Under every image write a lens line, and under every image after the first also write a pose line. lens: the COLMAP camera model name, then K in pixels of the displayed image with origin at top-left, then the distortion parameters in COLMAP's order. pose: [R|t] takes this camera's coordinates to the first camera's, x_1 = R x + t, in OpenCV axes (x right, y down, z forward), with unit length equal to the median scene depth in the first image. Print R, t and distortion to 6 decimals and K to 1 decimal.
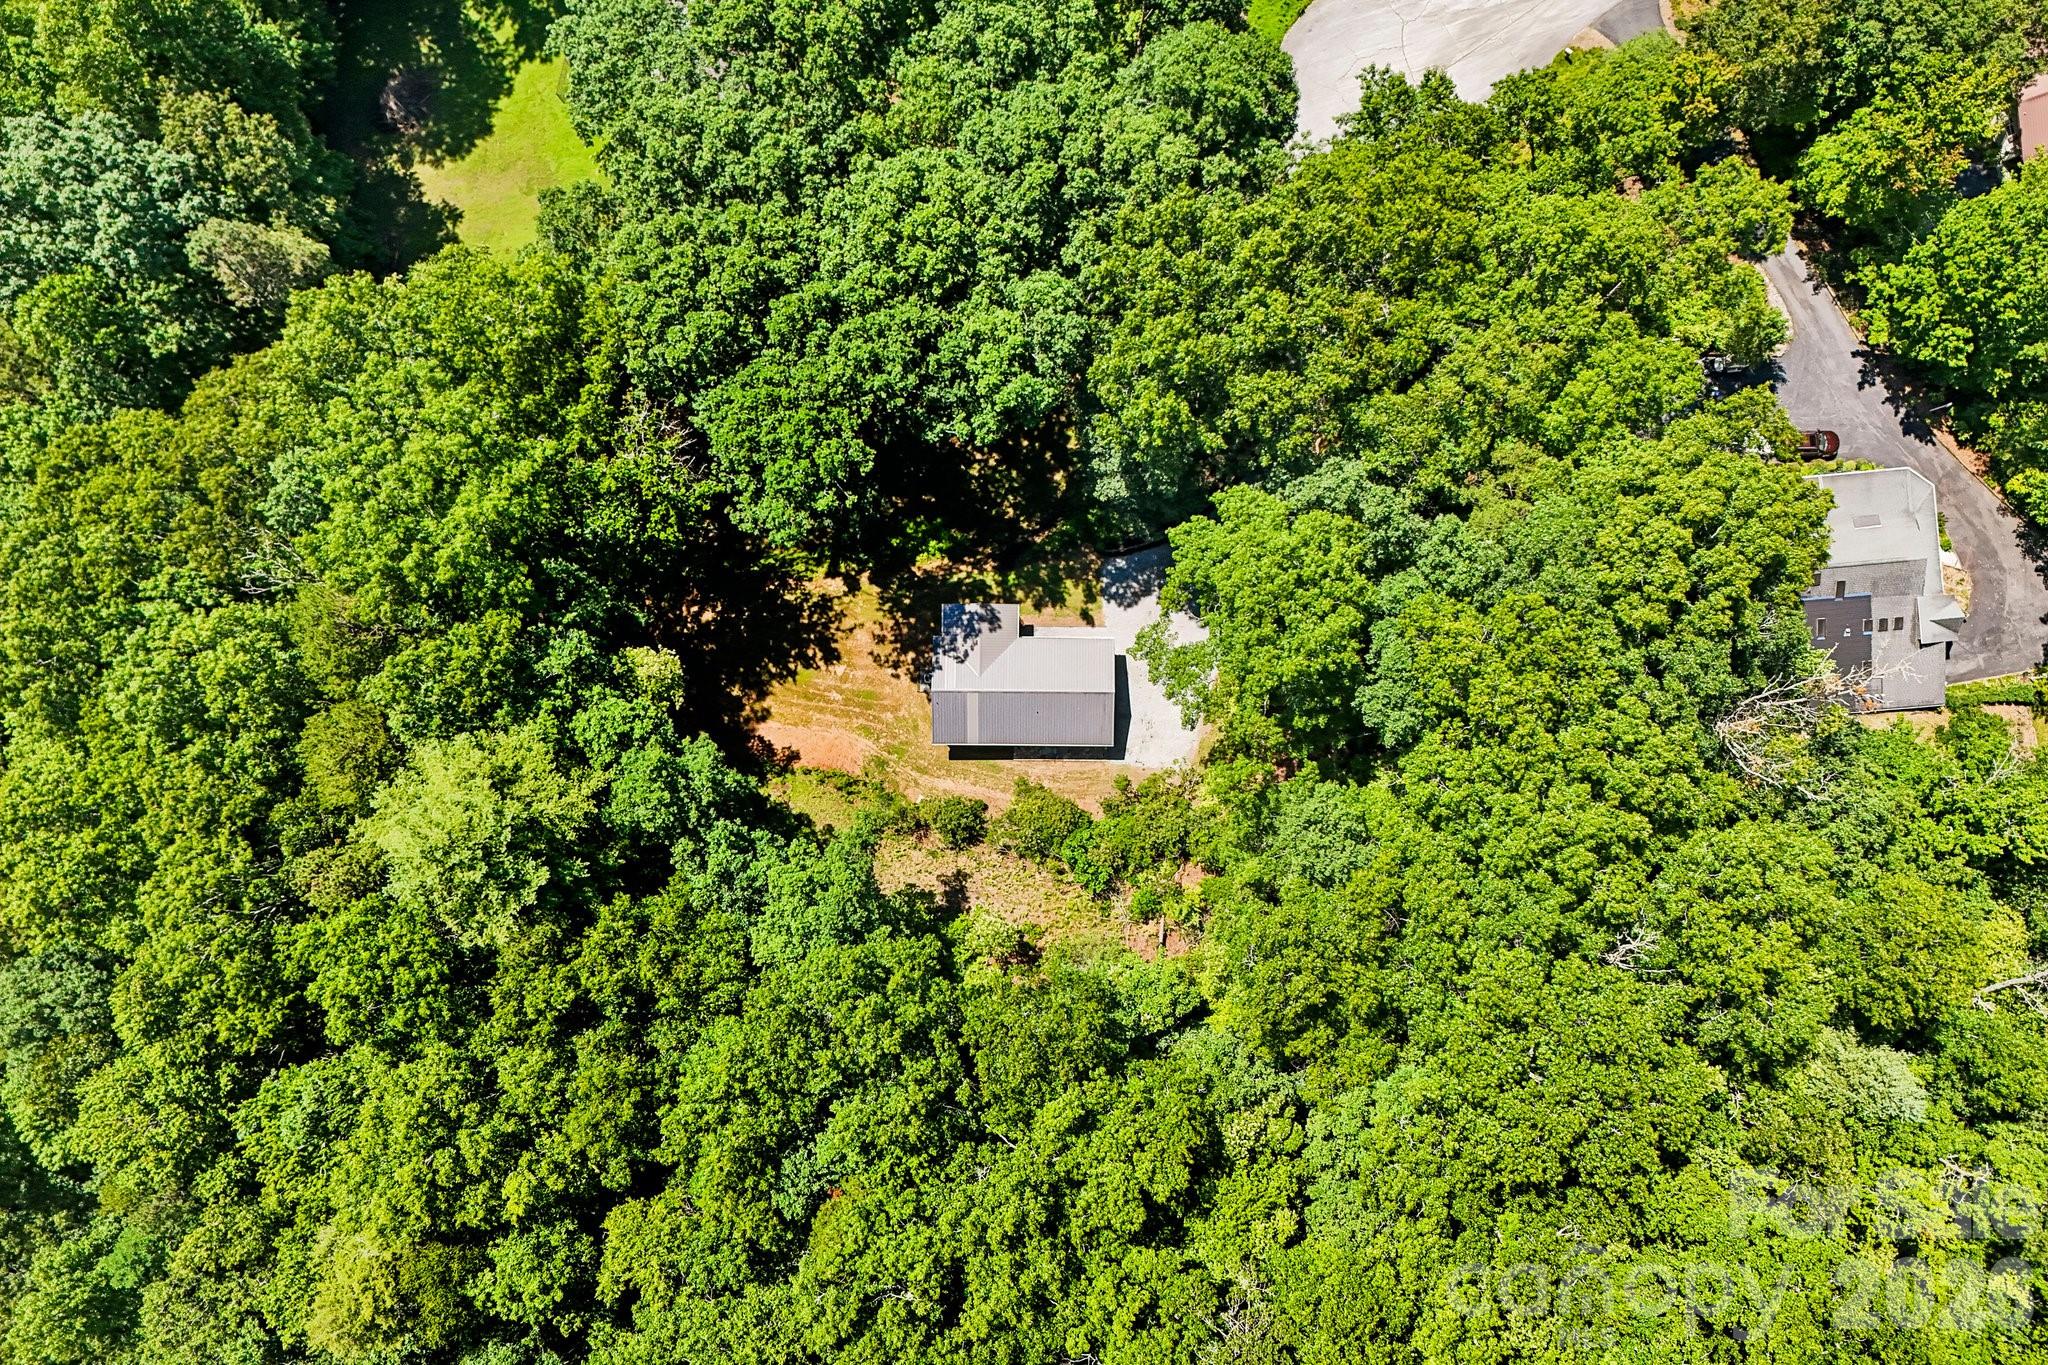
lens RADIAL K [[1494.3, 0, 1024.0], [0, 1494.3, 682.5], [0, 0, 1]] dist [0.092292, -0.110534]
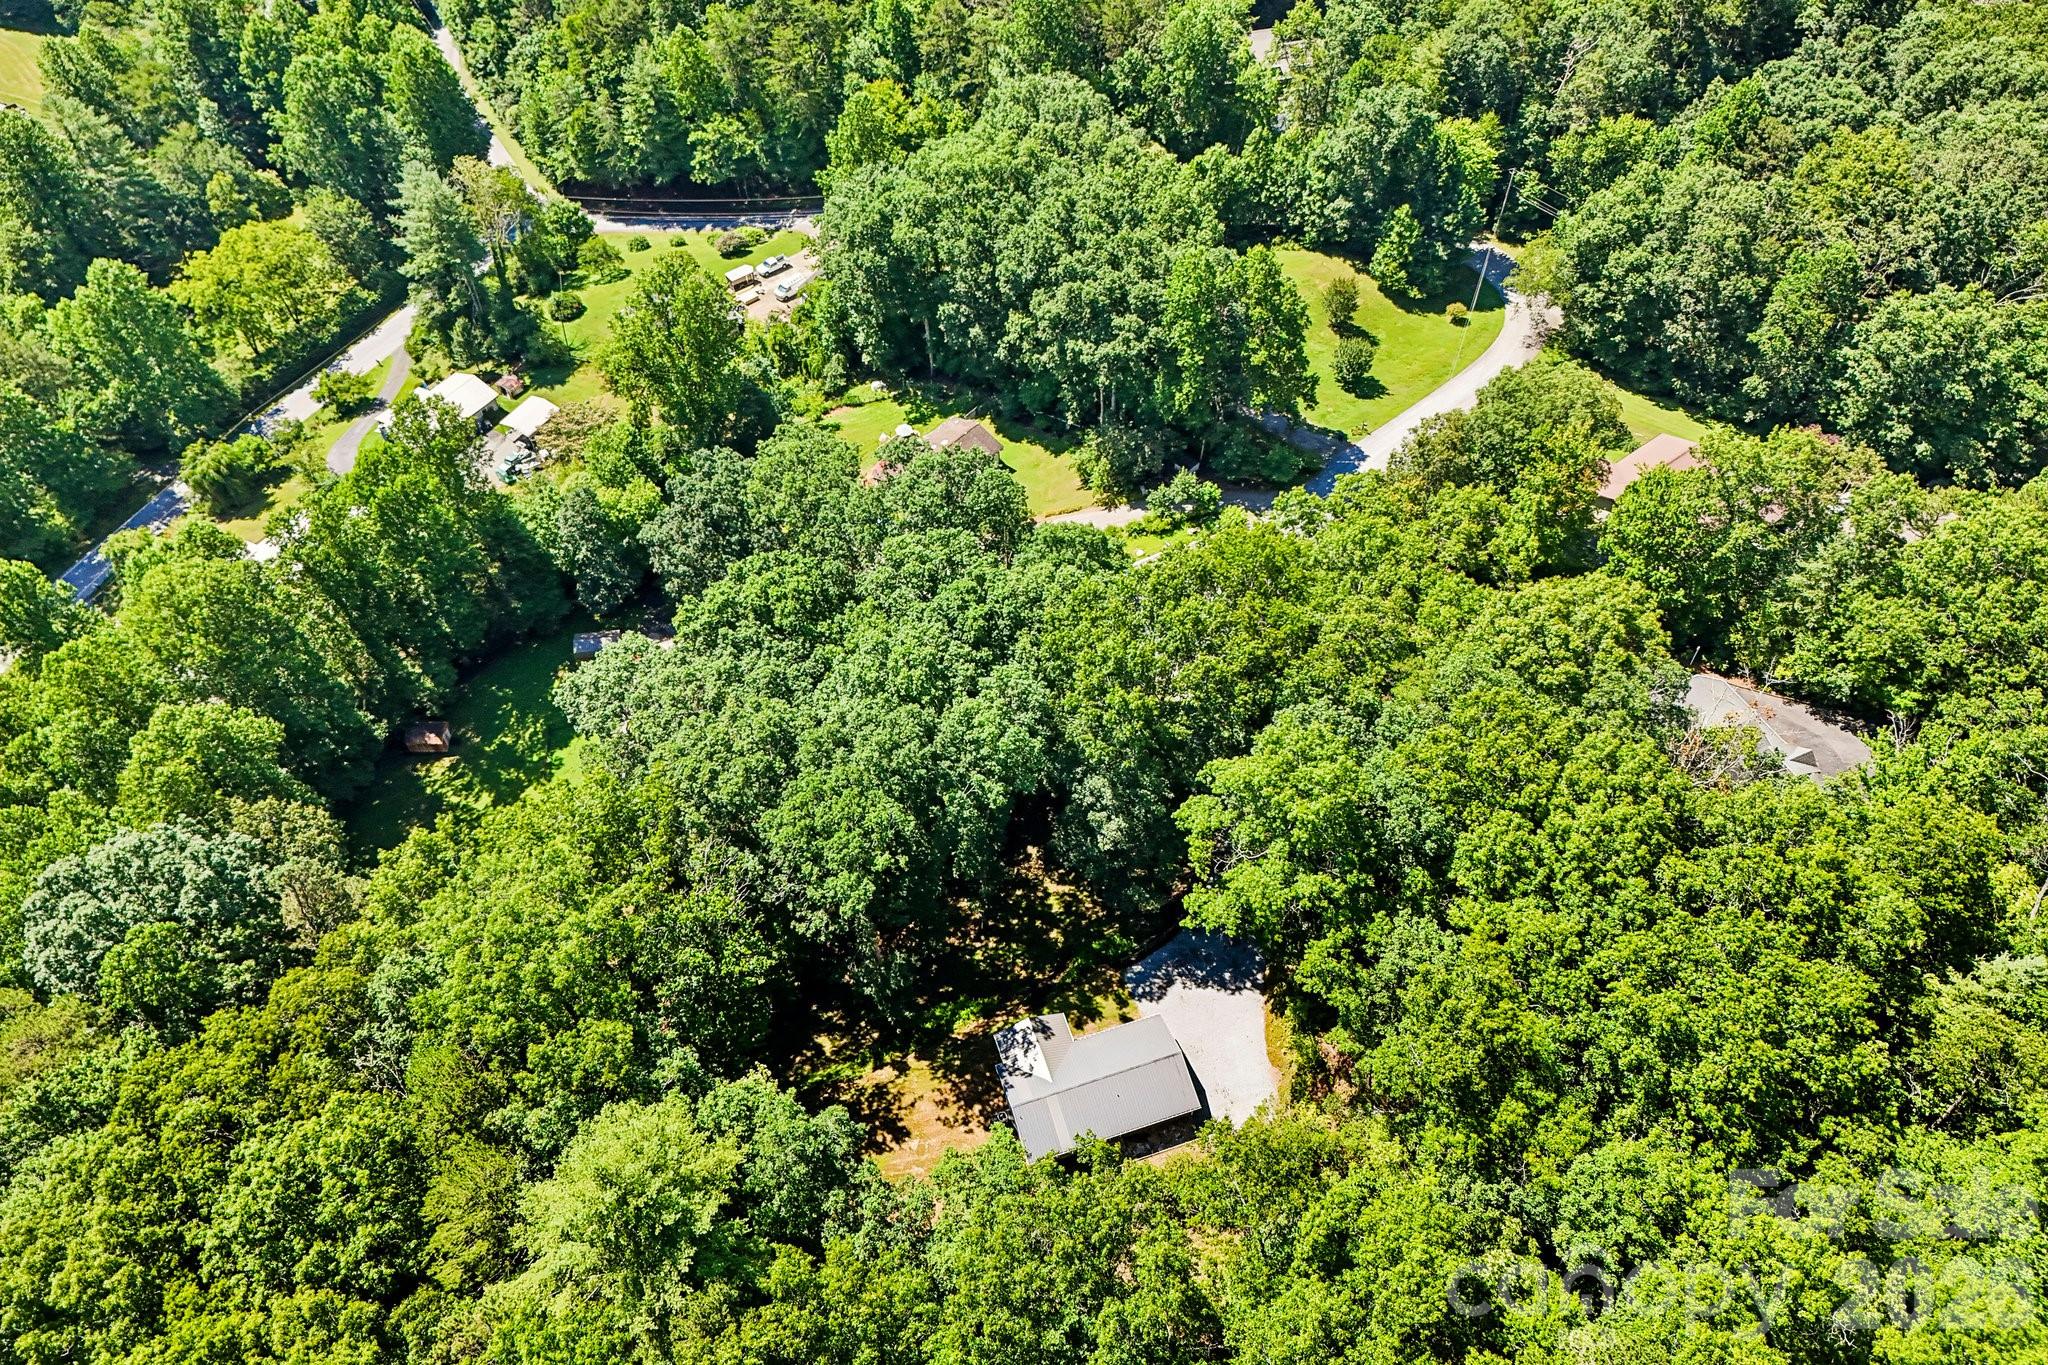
lens RADIAL K [[1504.8, 0, 1021.9], [0, 1504.8, 677.3], [0, 0, 1]] dist [0.076741, -0.082085]
pose [[0.946626, -0.247046, 0.207046, -0.186264], [0.322329, 0.729267, -0.603551, 0.394625], [-0.001887, 0.638074, 0.769973, 0.031122]]
